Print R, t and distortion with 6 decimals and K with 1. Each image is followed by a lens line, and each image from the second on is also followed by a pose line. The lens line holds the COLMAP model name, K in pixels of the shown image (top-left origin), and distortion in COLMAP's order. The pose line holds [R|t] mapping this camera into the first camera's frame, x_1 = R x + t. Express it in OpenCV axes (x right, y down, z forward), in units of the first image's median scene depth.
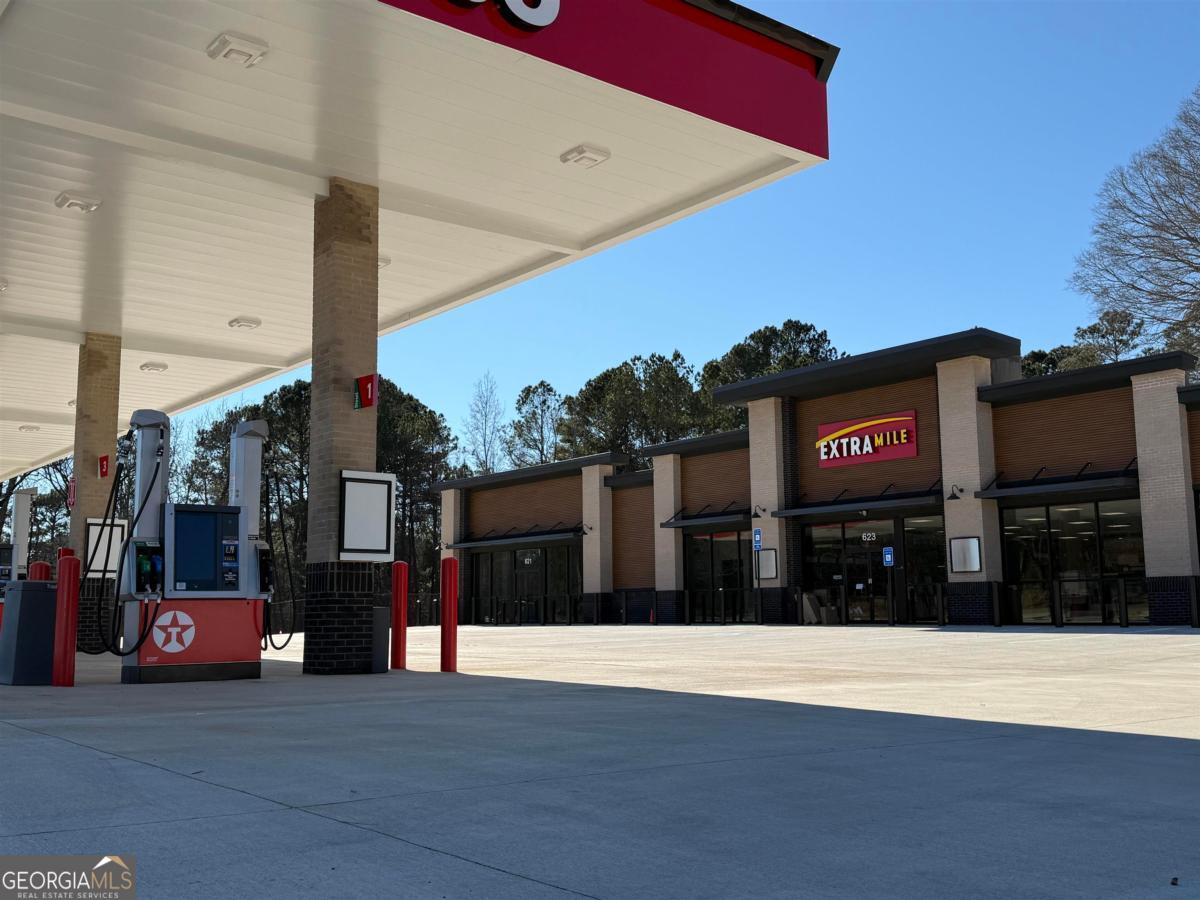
lens RADIAL K [[1137.8, 0, 600.0], [0, 1137.8, 450.0], [0, 0, 1]] dist [0.142116, 0.000290]
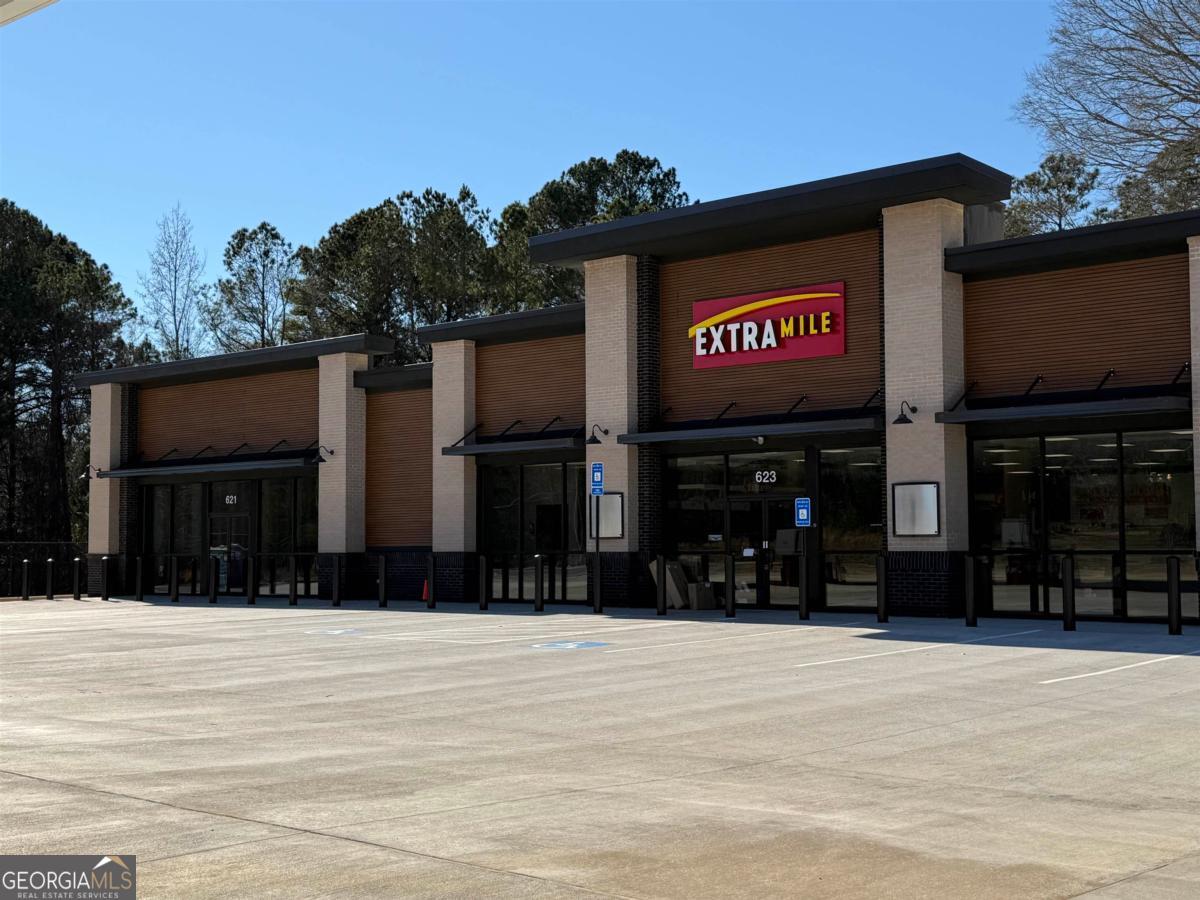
lens RADIAL K [[1533.5, 0, 600.0], [0, 1533.5, 450.0], [0, 0, 1]] dist [0.143023, -0.009071]
pose [[0.986858, 0.015432, 0.160852, 0.001510], [-0.027901, 0.996751, 0.075553, -0.001928], [-0.159164, -0.079048, 0.984082, 0.126165]]
